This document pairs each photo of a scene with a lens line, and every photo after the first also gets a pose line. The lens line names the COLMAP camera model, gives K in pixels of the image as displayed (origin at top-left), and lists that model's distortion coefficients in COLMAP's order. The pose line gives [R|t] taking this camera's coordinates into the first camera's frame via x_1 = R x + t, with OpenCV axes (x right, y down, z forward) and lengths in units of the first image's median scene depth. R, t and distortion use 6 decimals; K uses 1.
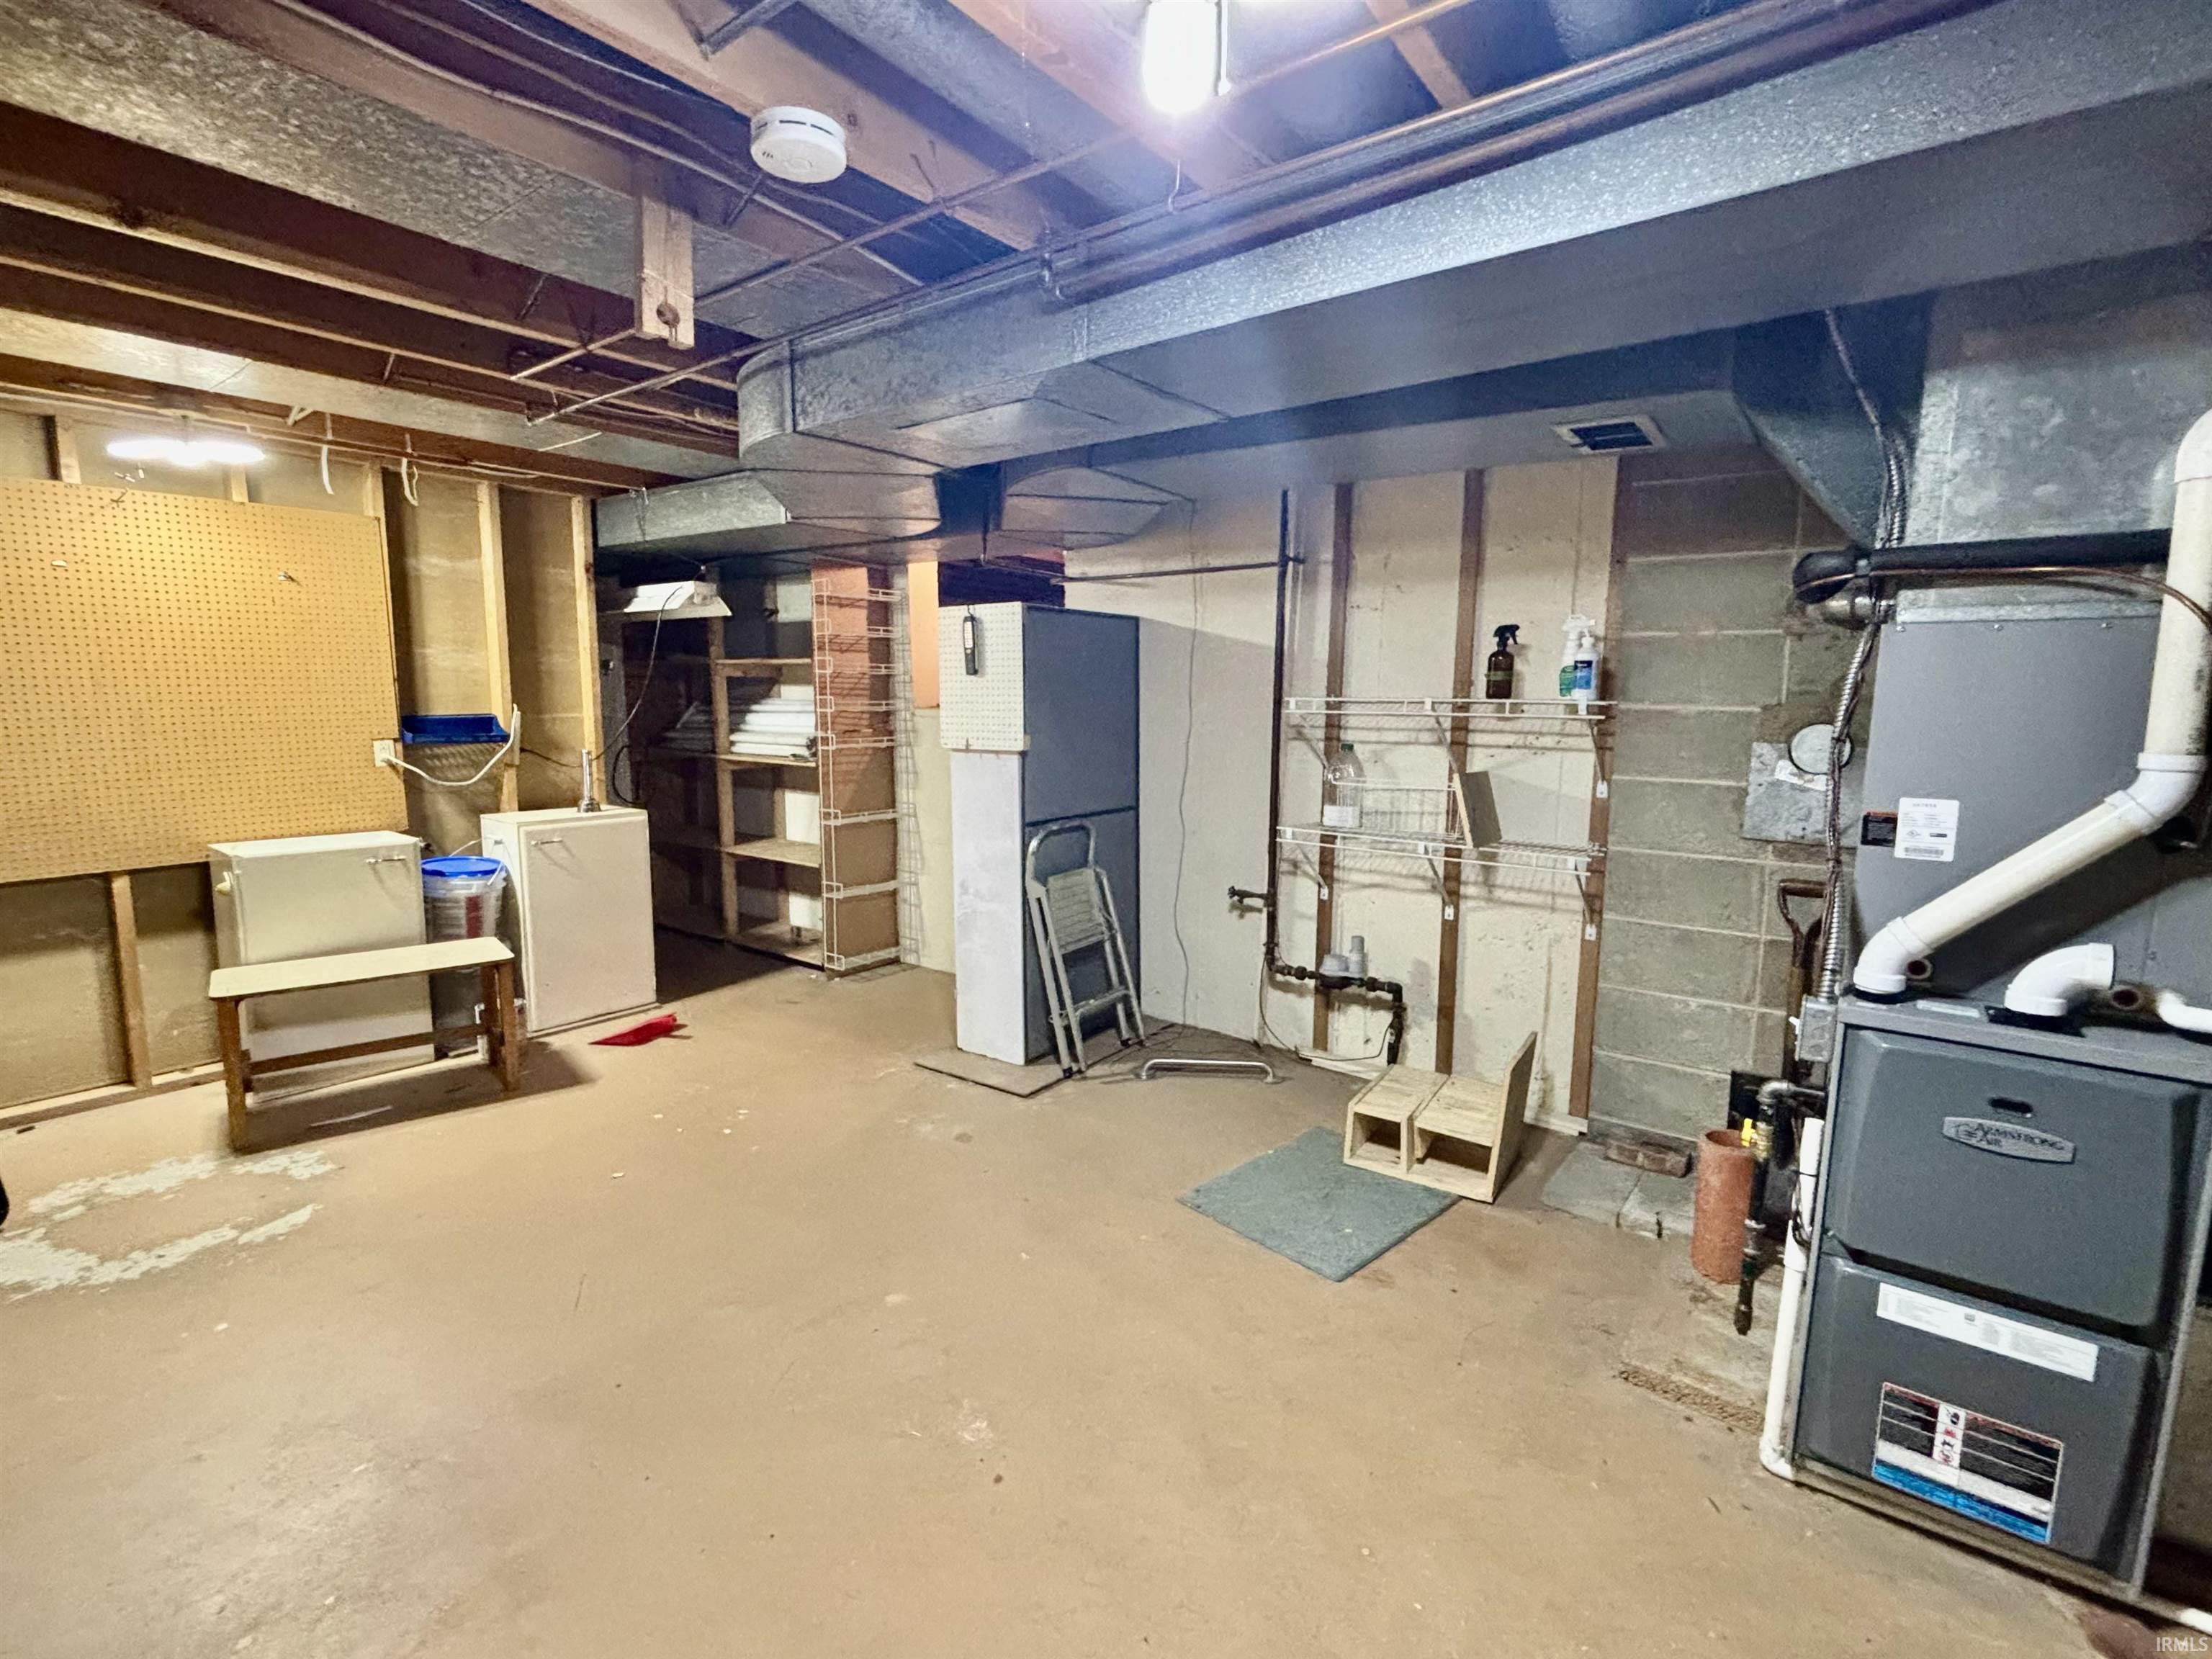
lens RADIAL K [[1018.3, 0, 1109.2], [0, 1018.3, 816.9], [0, 0, 1]] dist [0.002246, 0.000272]
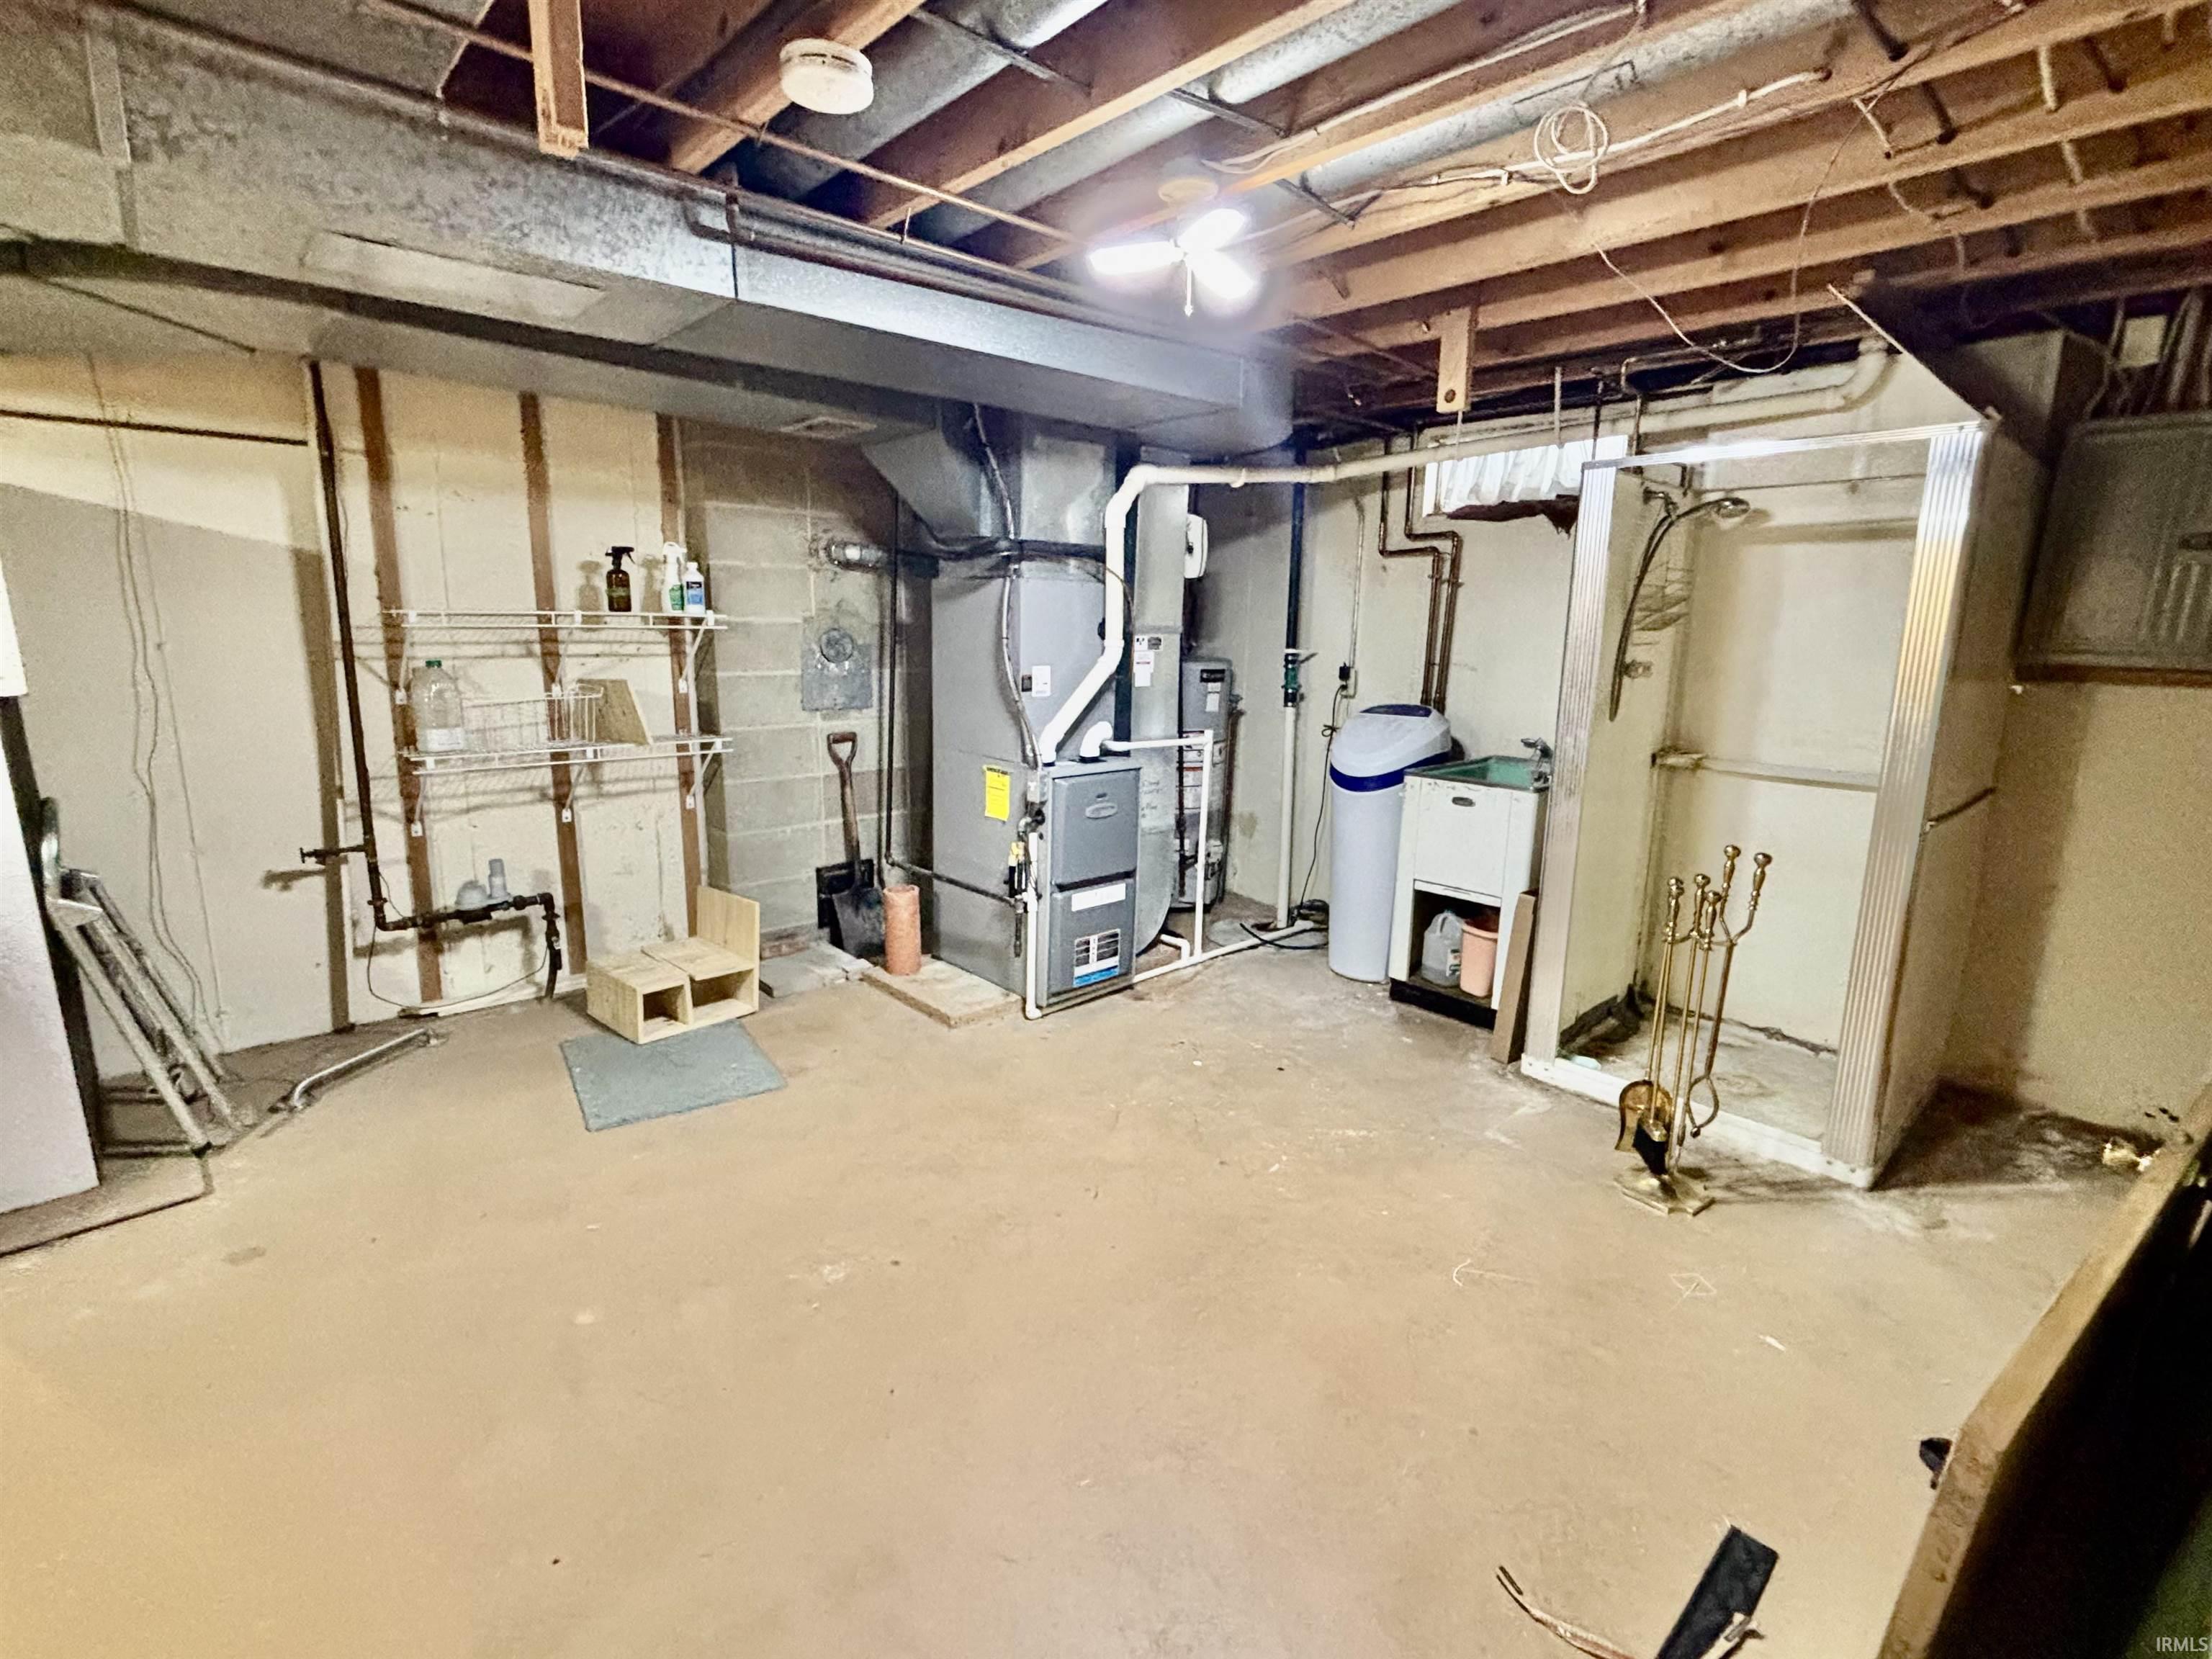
lens RADIAL K [[1018.3, 0, 1109.2], [0, 1018.3, 816.9], [0, 0, 1]] dist [0.002246, 0.000272]
pose [[0.167304, -0.197491, 0.965923, -0.618442], [0.104563, 0.977760, 0.181800, -0.039940], [-0.980345, 0.070584, 0.184233, 0.258893]]
